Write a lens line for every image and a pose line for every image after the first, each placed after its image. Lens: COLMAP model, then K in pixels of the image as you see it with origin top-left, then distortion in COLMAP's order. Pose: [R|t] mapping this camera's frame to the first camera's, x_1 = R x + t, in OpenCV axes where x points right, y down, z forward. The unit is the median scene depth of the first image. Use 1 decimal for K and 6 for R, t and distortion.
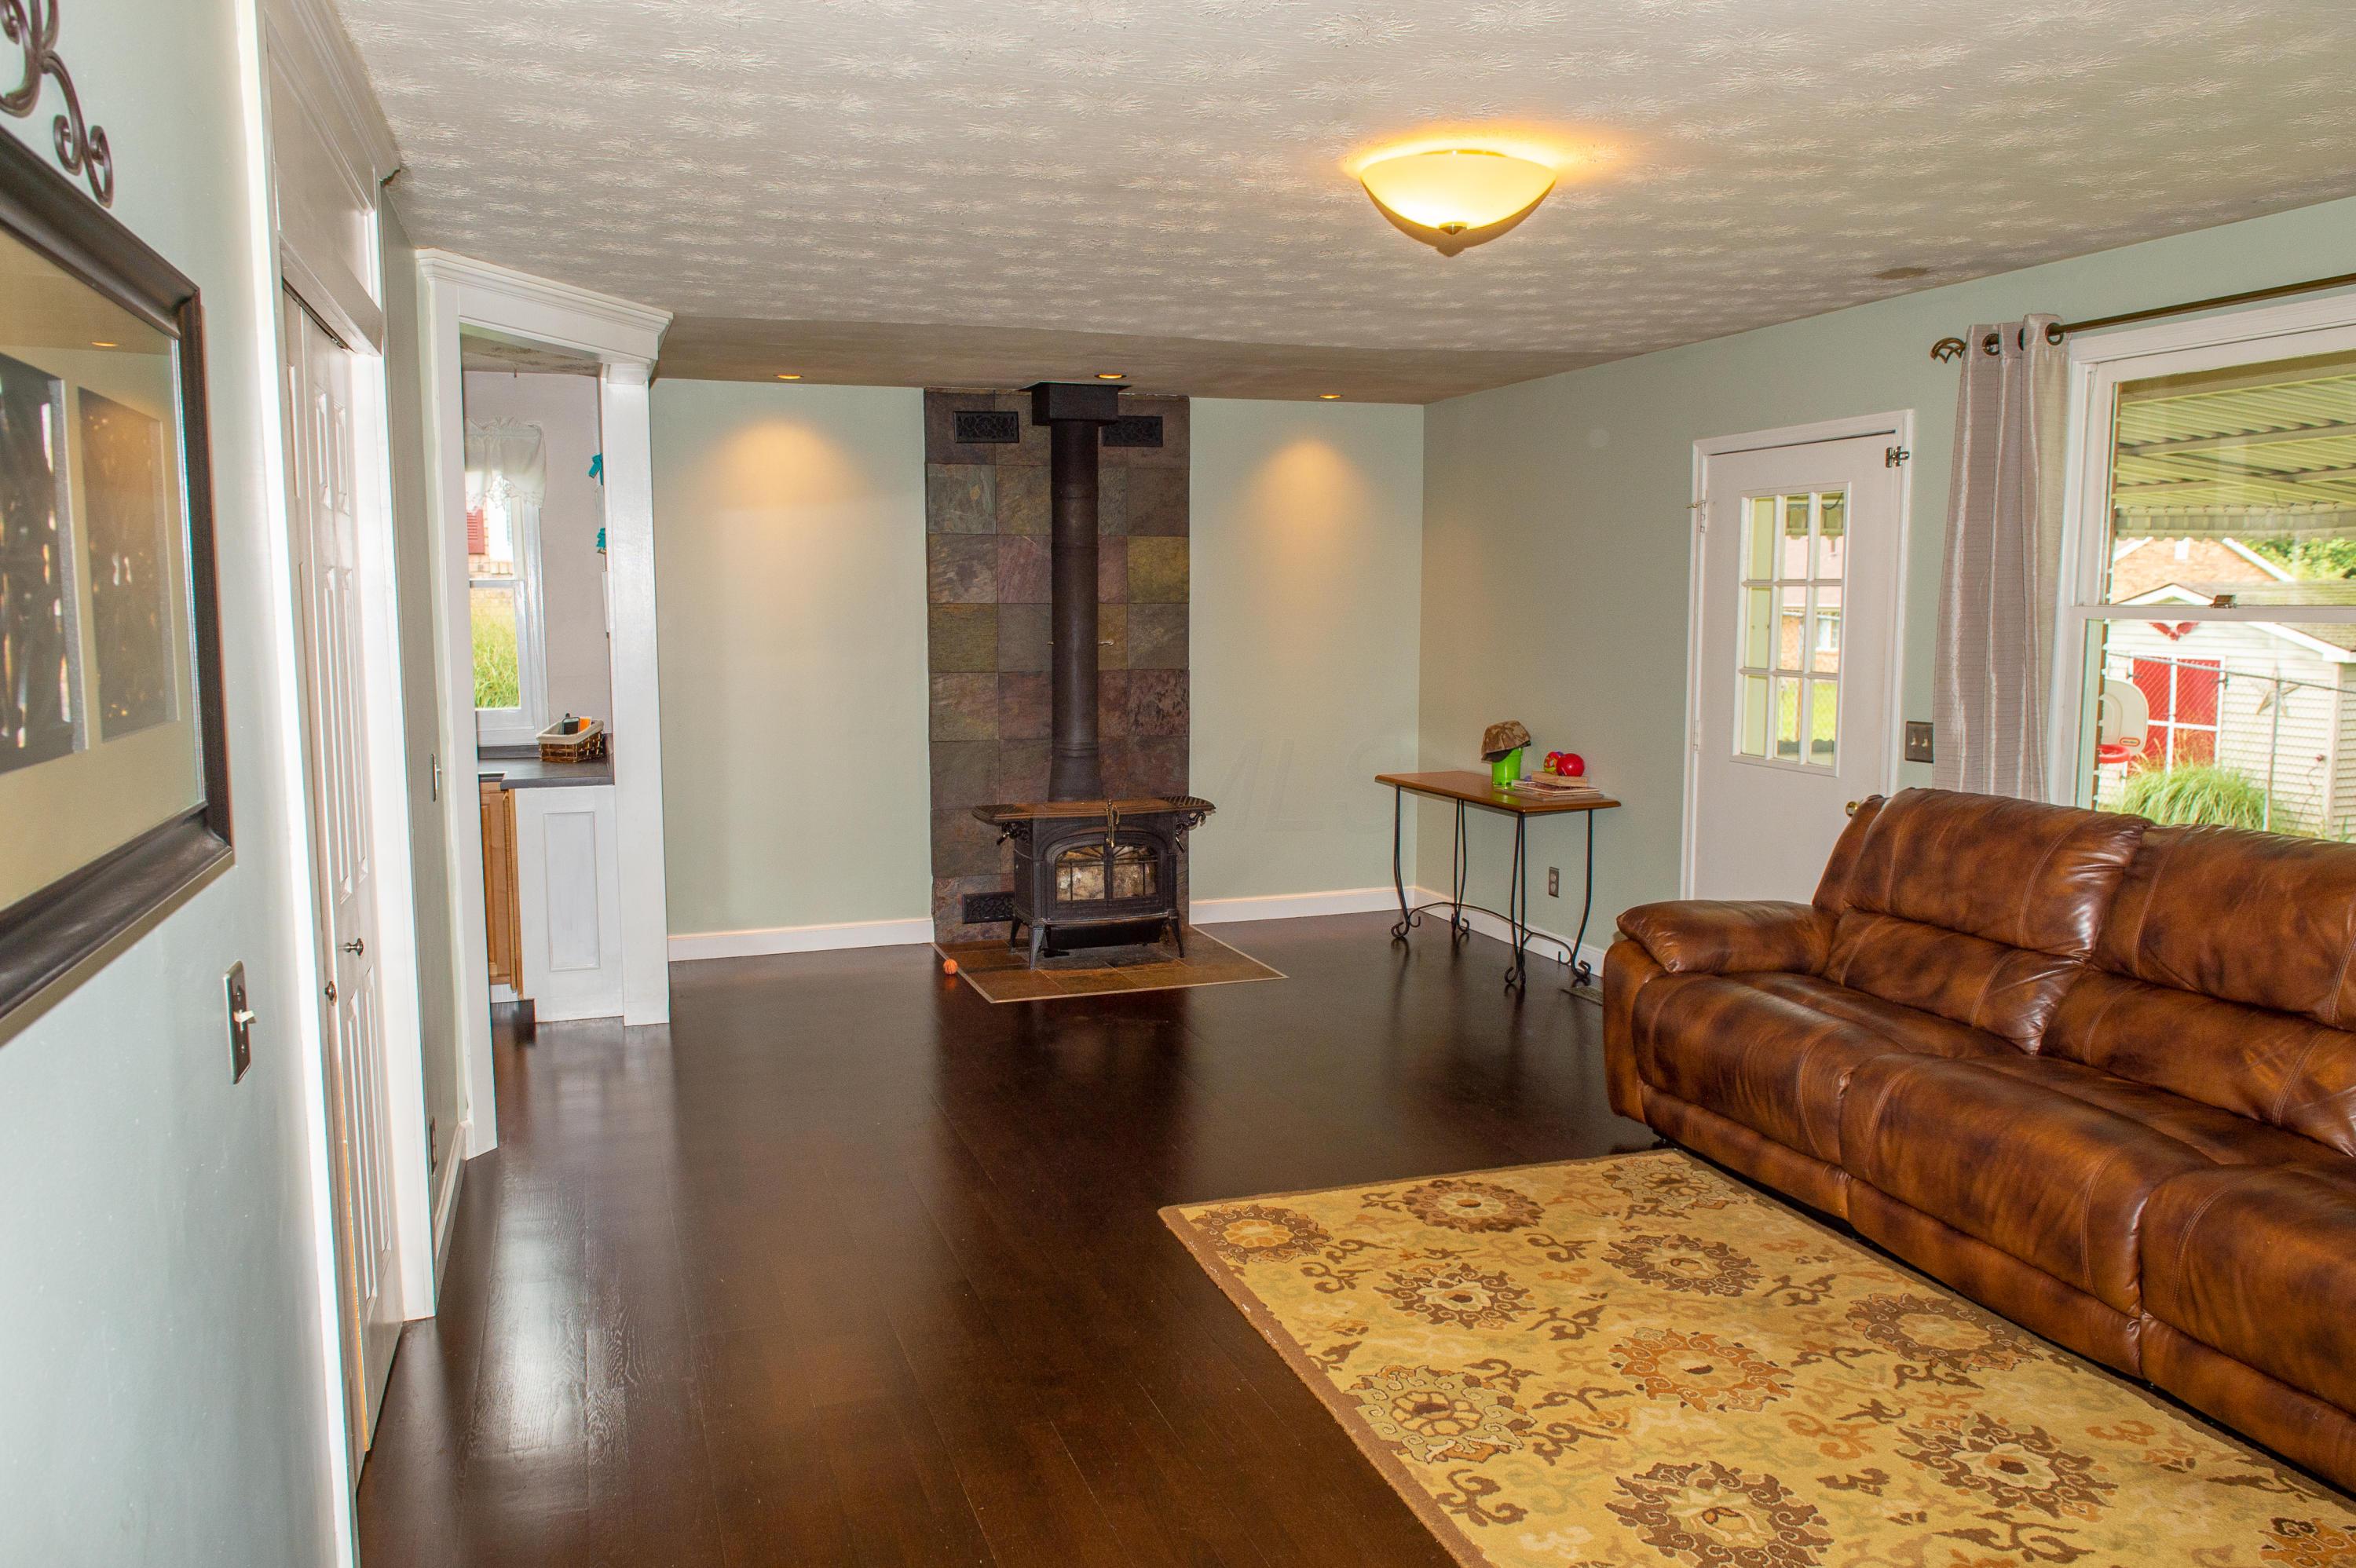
lens RADIAL K [[1658.6, 0, 1165.2], [0, 1658.6, 783.4], [0, 0, 1]] dist [0.006750, 0.001772]
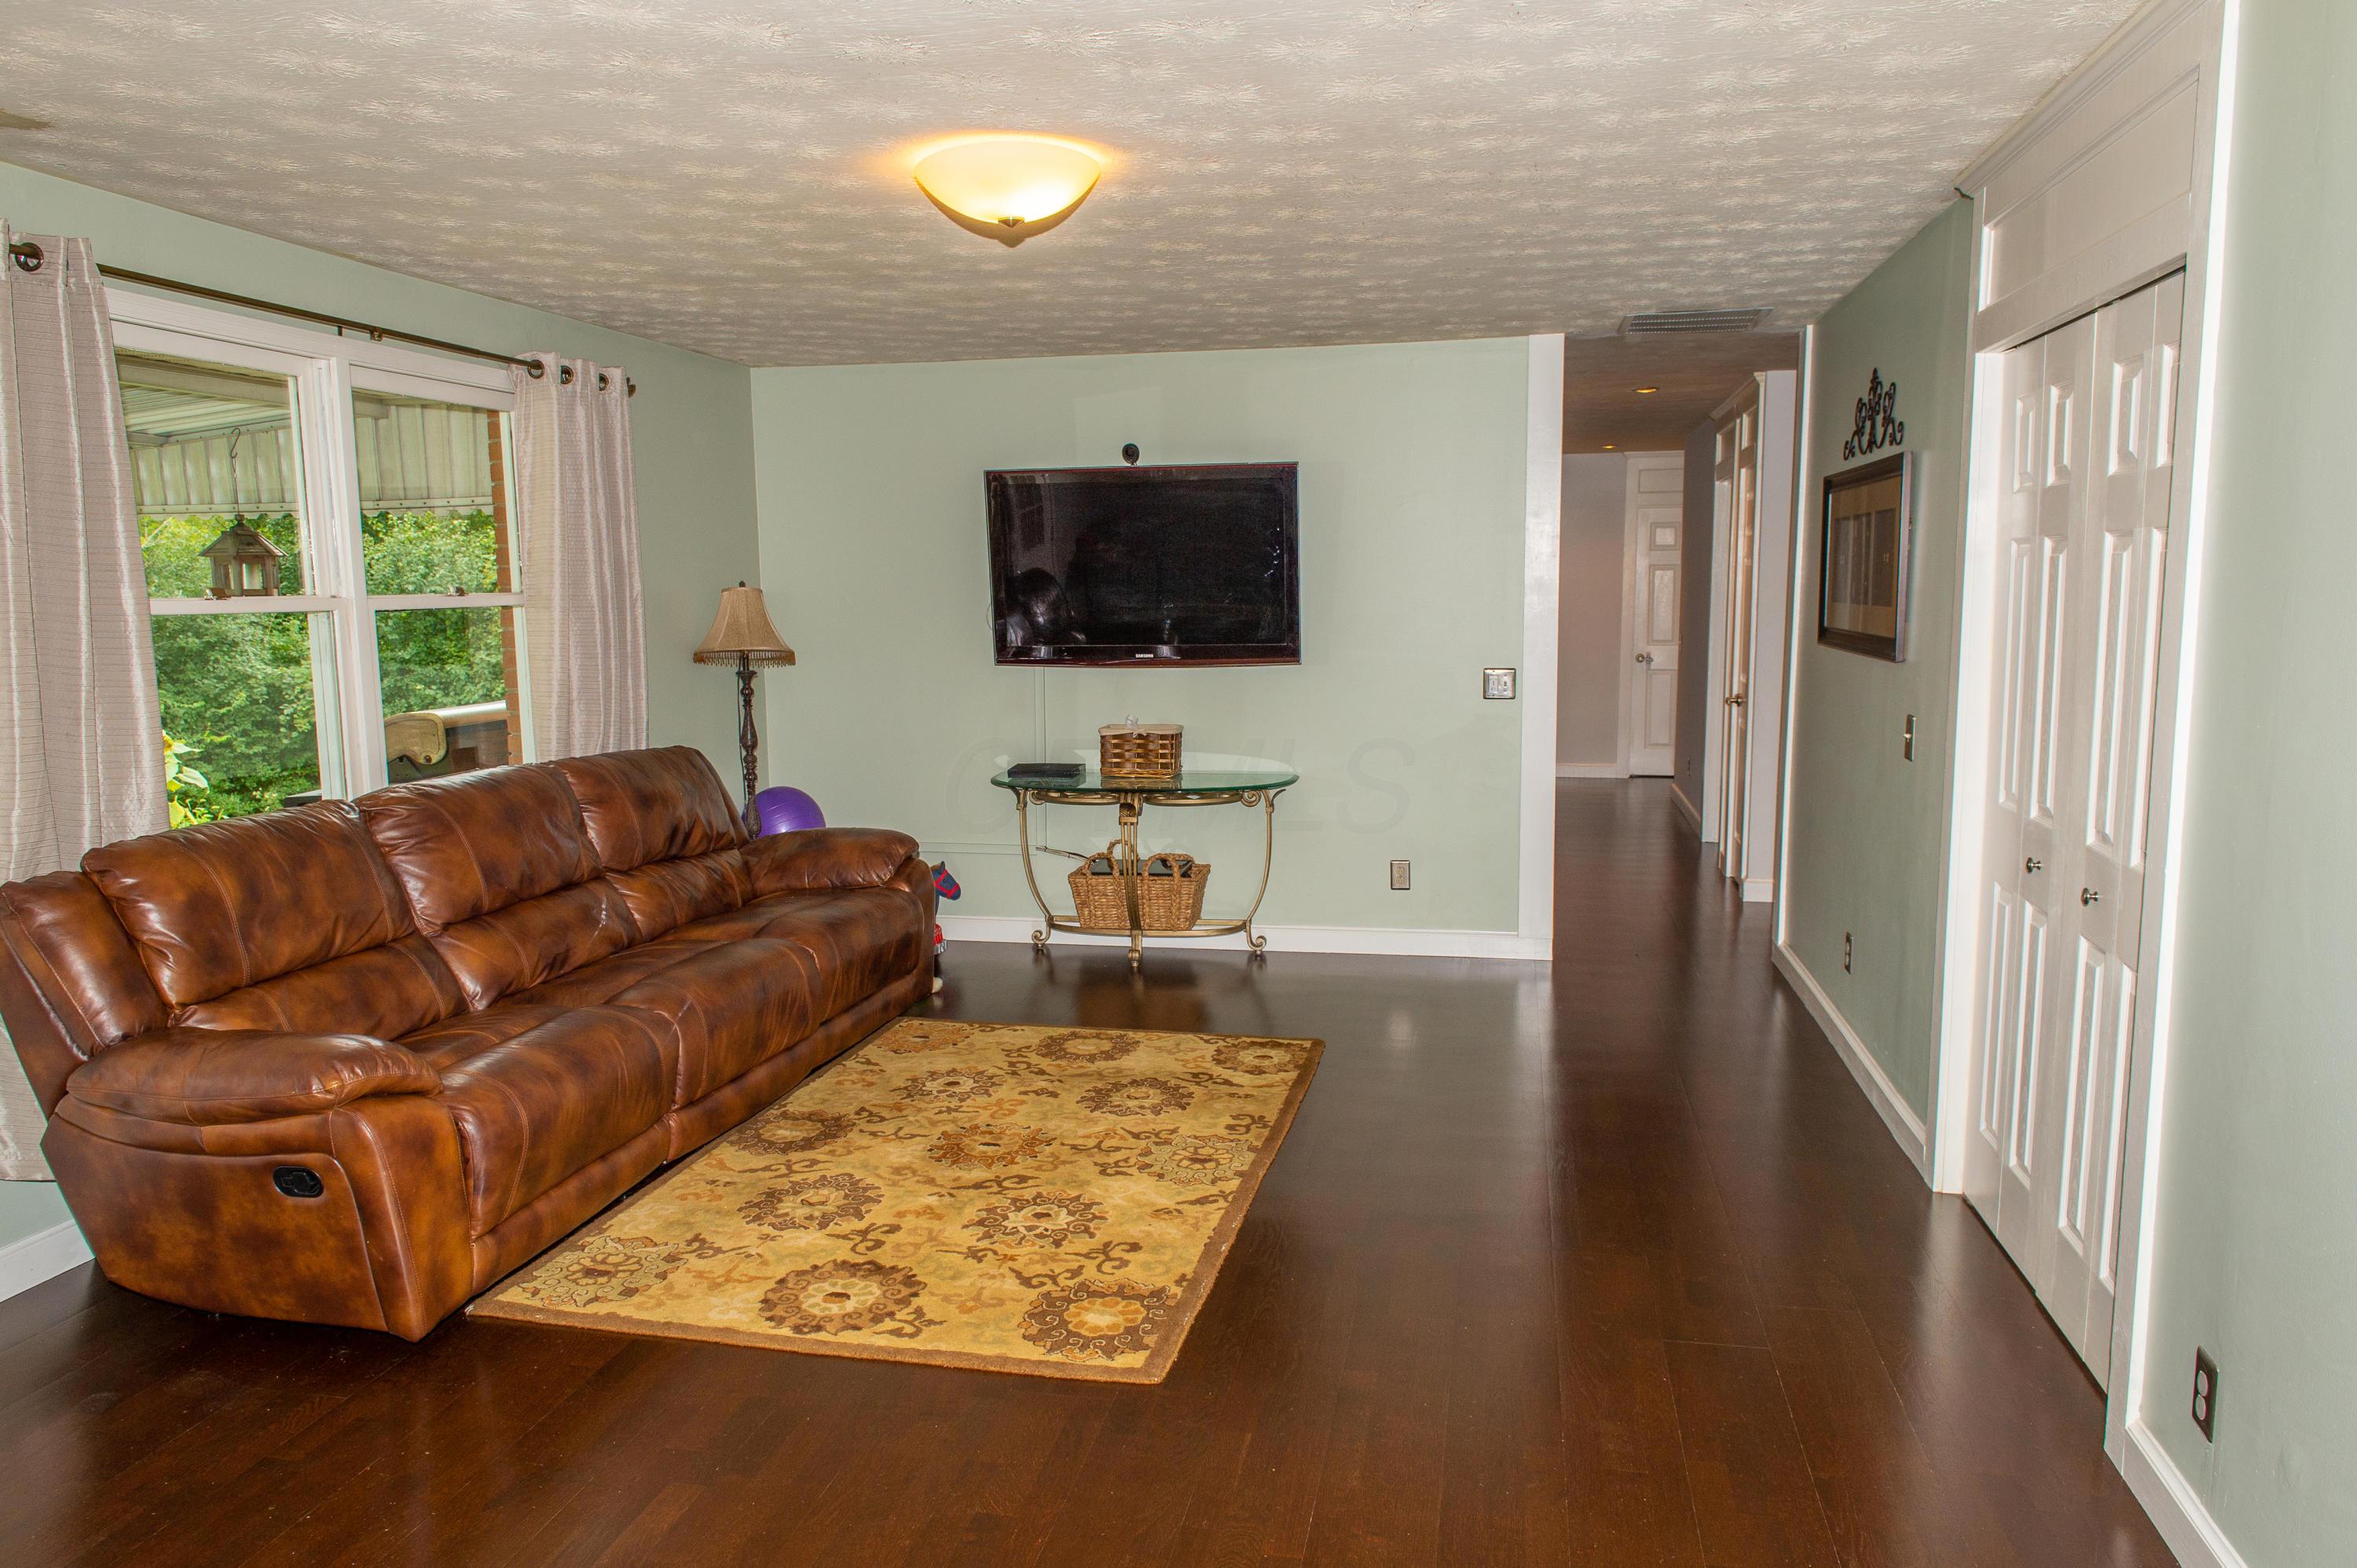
lens RADIAL K [[1659.4, 0, 1163.4], [0, 1659.4, 788.8], [0, 0, 1]] dist [0.006750, 0.001772]
pose [[-0.857524, -0.051278, 0.511882, -0.442095], [0.070810, 0.973784, 0.216171, -0.197856], [-0.509548, 0.221618, -0.831412, 1.826736]]
